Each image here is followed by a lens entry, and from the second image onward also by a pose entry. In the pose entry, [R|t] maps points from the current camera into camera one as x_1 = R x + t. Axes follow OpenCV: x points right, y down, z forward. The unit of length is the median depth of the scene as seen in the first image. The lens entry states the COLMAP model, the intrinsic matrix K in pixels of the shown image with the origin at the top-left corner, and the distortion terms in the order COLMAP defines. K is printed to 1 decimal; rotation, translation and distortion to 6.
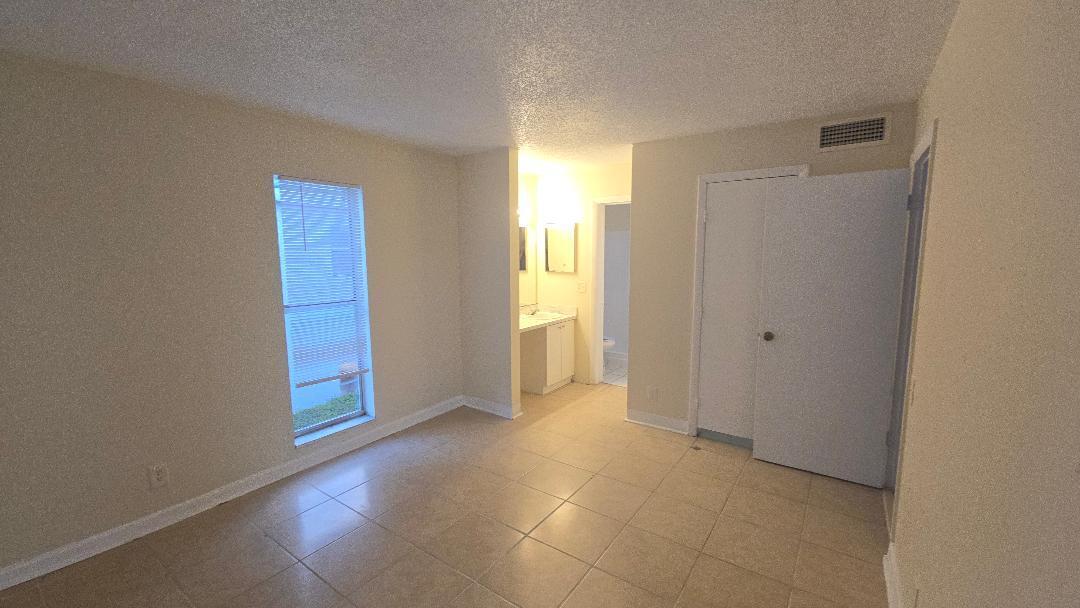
lens RADIAL K [[437.1, 0, 542.4], [0, 437.1, 306.0], [0, 0, 1]] dist [0.000008, -0.000014]
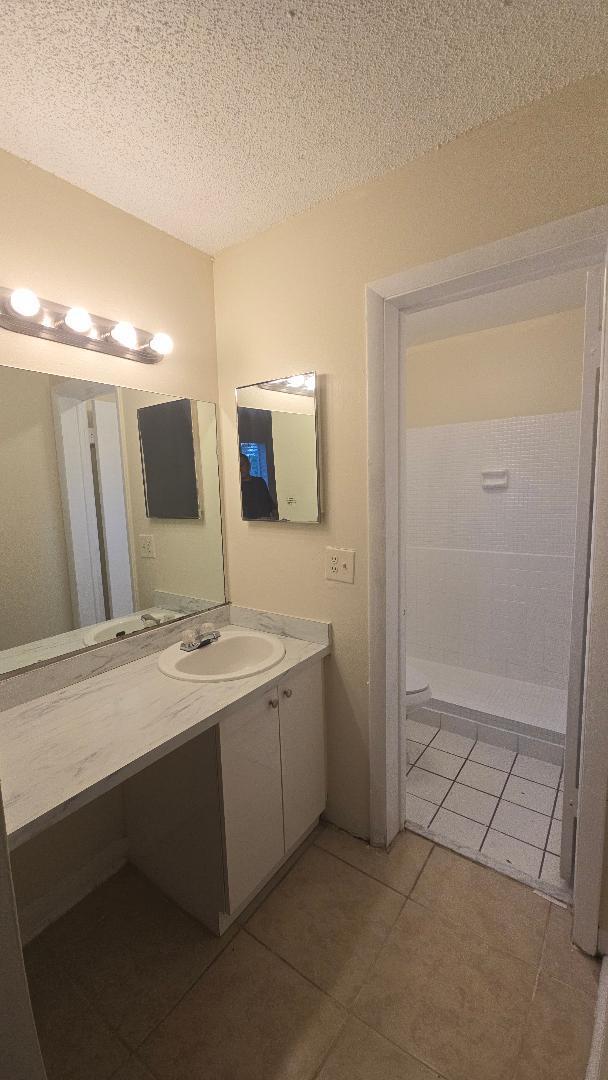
lens RADIAL K [[437.1, 0, 302.0], [0, 437.1, 540.2], [0, 0, 1]] dist [0.000008, -0.000014]
pose [[0.999761, -0.021833, -0.000548, 0.059025], [0.021836, 0.999735, 0.007249, -0.065201], [0.000390, -0.007259, 0.999974, 0.655111]]
